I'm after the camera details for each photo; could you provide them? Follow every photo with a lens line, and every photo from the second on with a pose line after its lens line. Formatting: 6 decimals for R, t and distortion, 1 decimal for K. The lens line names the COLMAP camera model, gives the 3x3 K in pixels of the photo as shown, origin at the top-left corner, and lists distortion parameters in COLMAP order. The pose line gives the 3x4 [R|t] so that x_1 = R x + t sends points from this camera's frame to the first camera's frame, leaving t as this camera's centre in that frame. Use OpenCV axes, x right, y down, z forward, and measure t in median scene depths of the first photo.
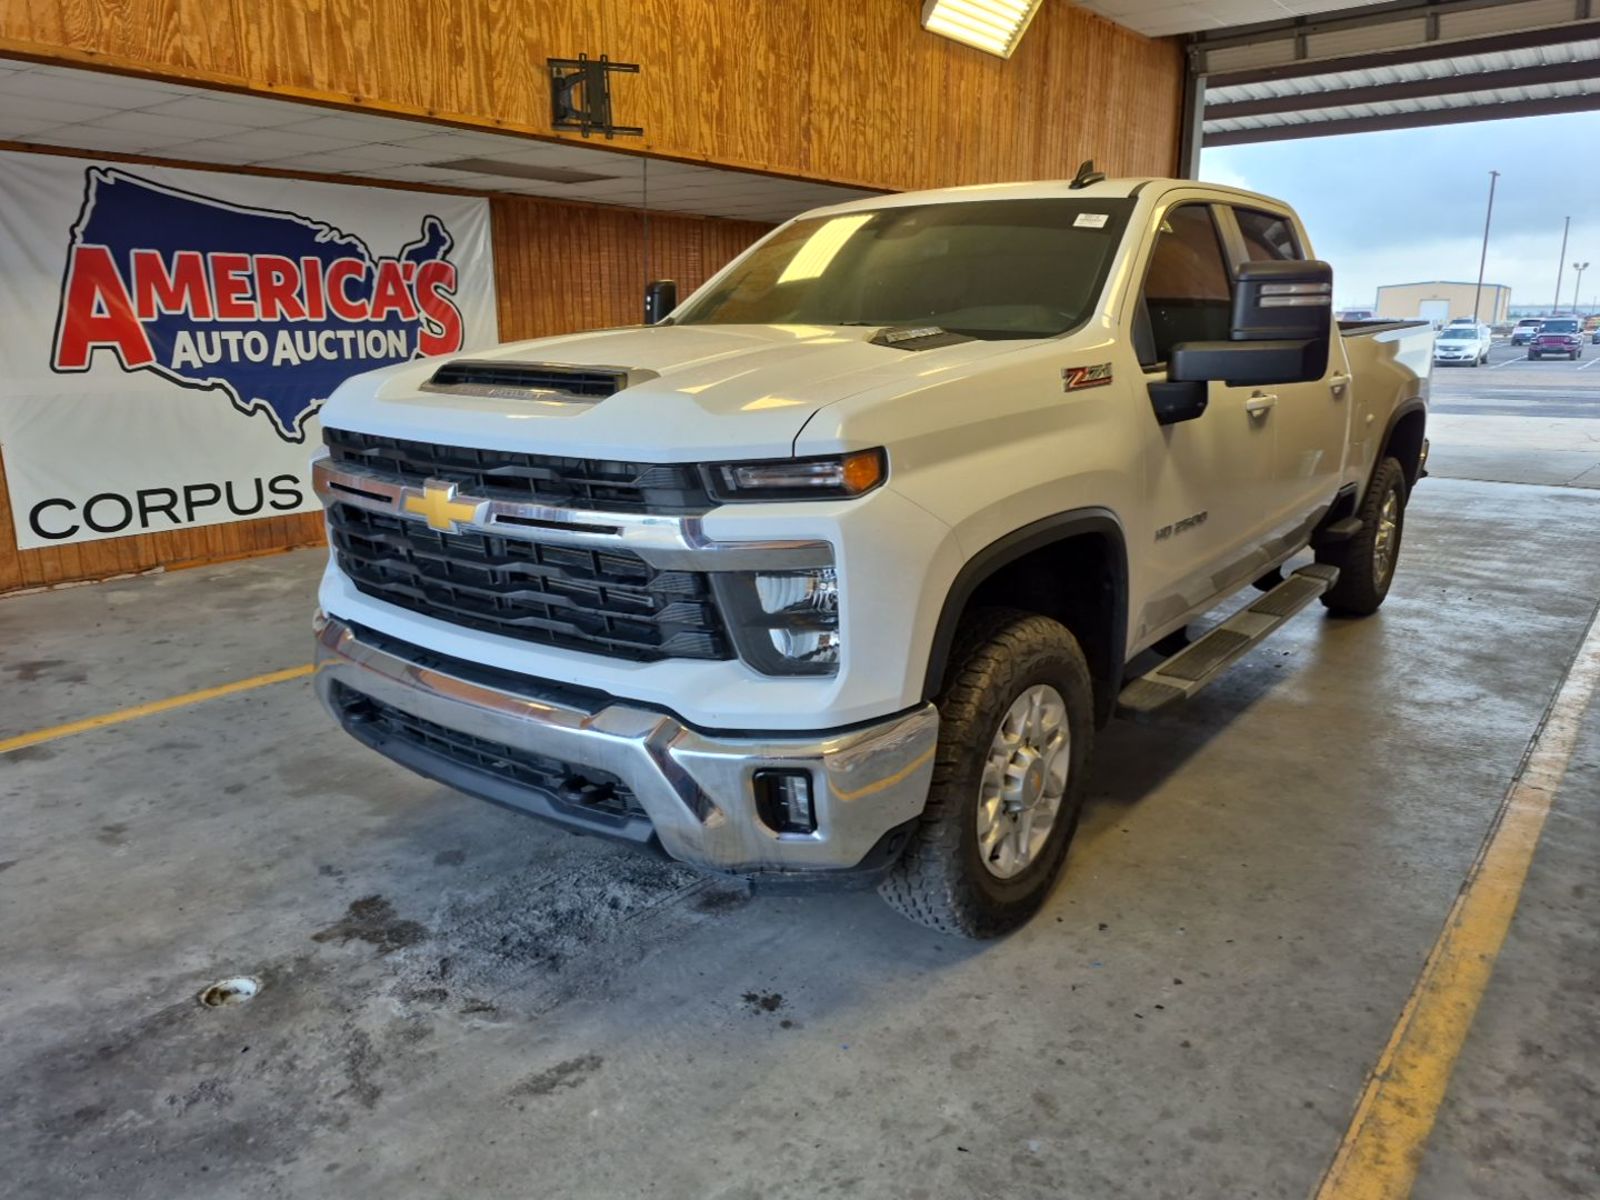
lens RADIAL K [[1111.2, 0, 801.0], [0, 1111.2, 577.8], [0, 0, 1]] dist [0.071422, 0.000599]
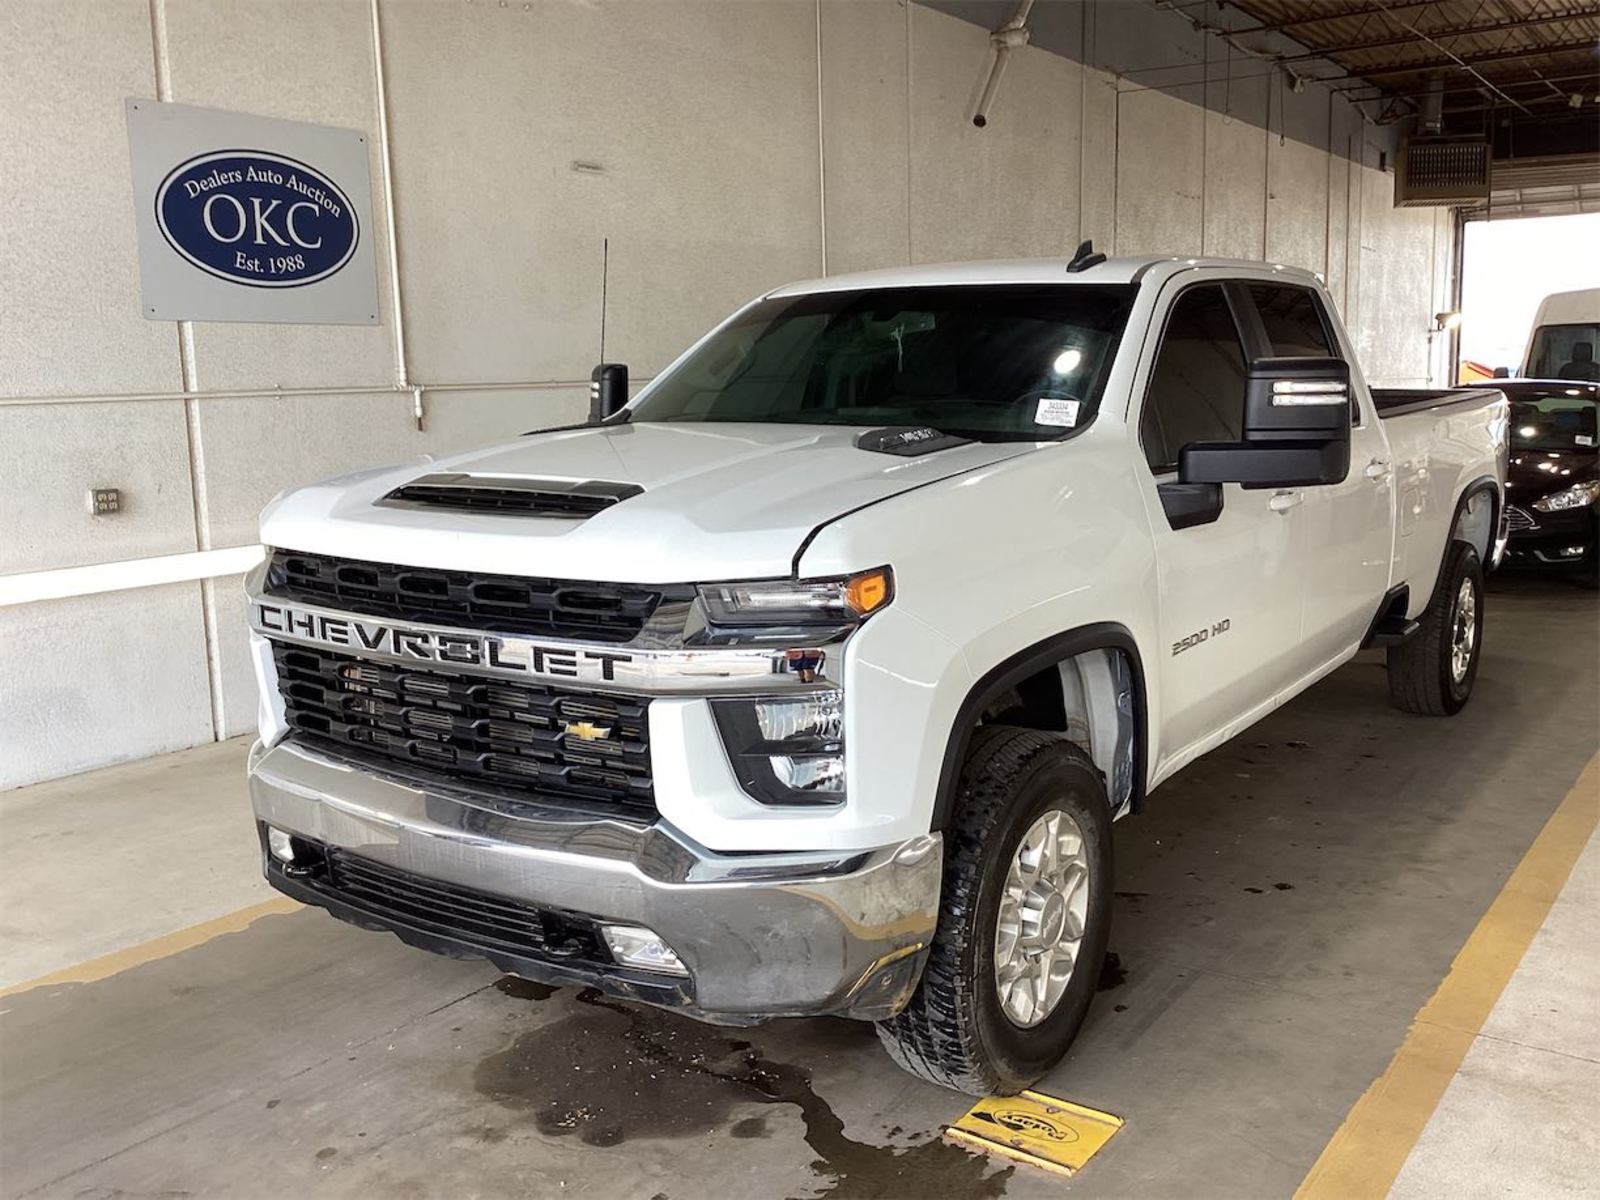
lens RADIAL K [[1455.5, 0, 794.8], [0, 1455.5, 581.2], [0, 0, 1]] dist [0.057533, 0.003138]
pose [[0.998944, -0.010738, 0.044668, -0.058862], [0.014363, 0.996559, -0.081634, -0.001780], [-0.043638, 0.082189, 0.995661, -0.234097]]
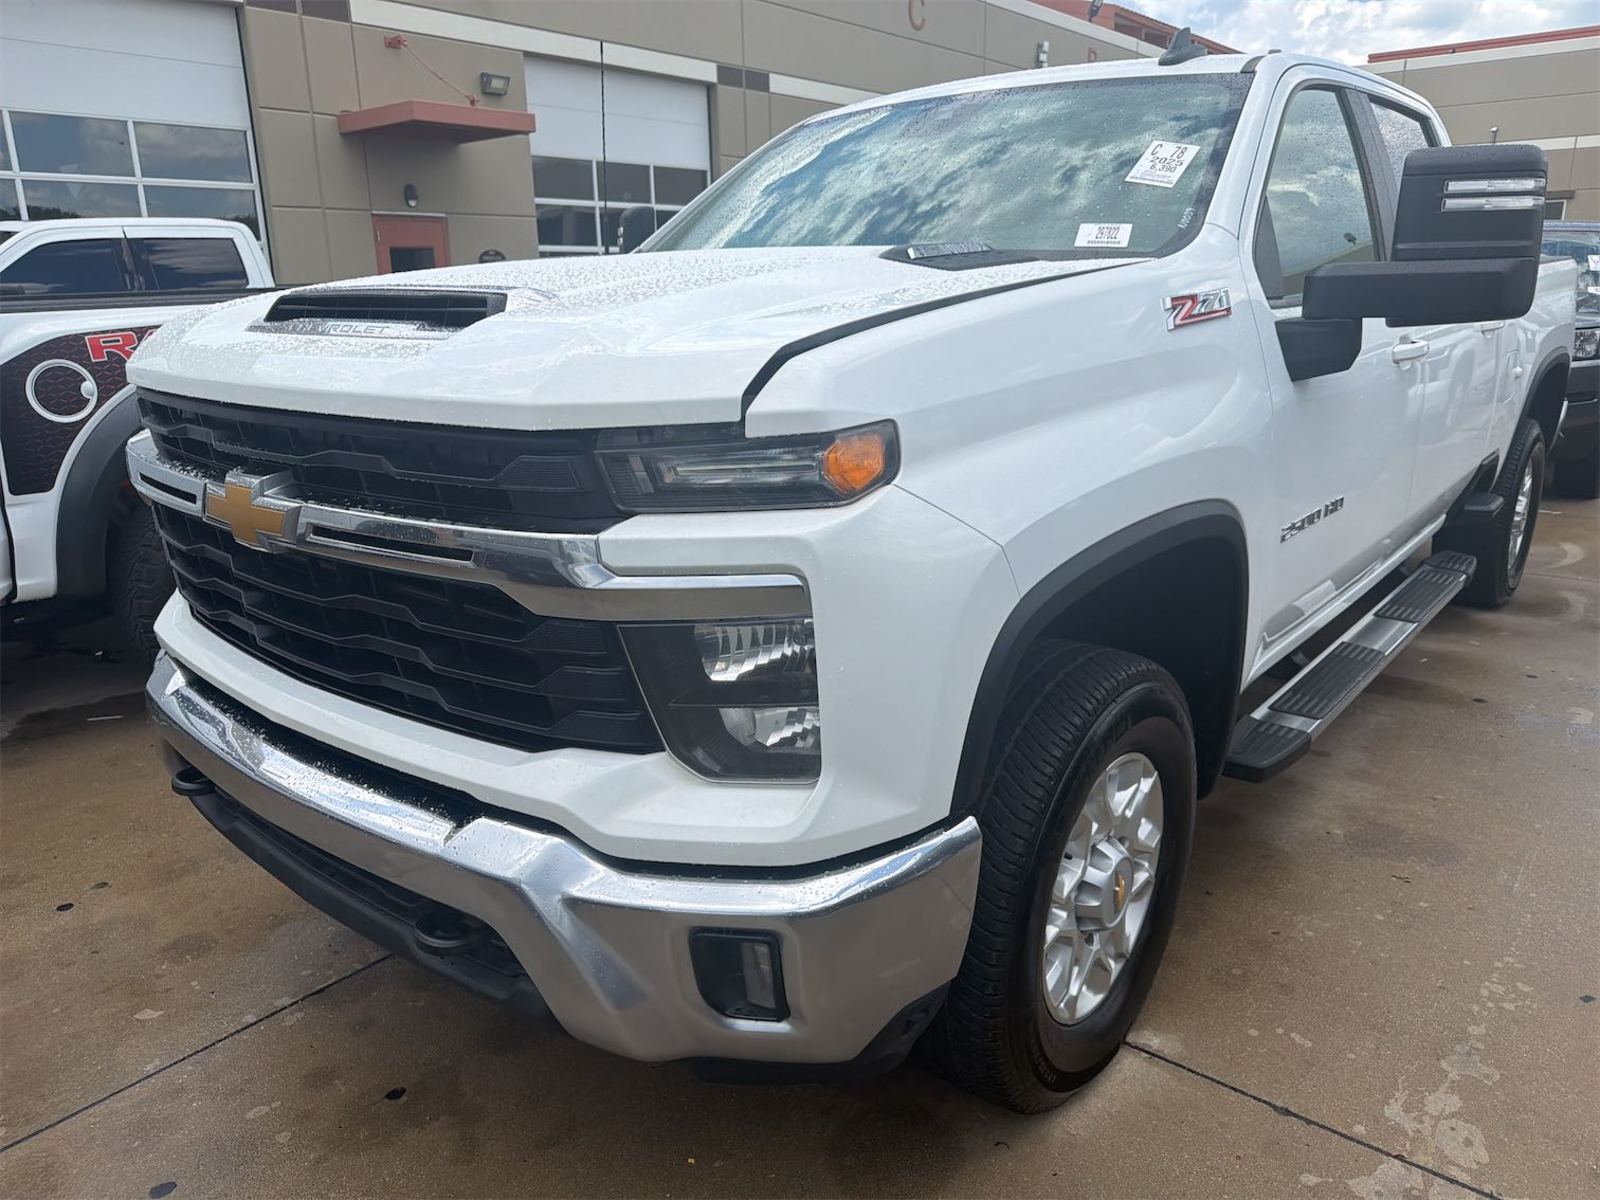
lens RADIAL K [[1194.6, 0, 800.0], [0, 1194.6, 600.0], [0, 0, 1]] dist [-0.032403, 0.001376]
pose [[0.999336, -0.004162, -0.036184, 0.043822], [0.005785, 0.998975, 0.044890, -0.043021], [0.035960, -0.045069, 0.998336, 0.302988]]
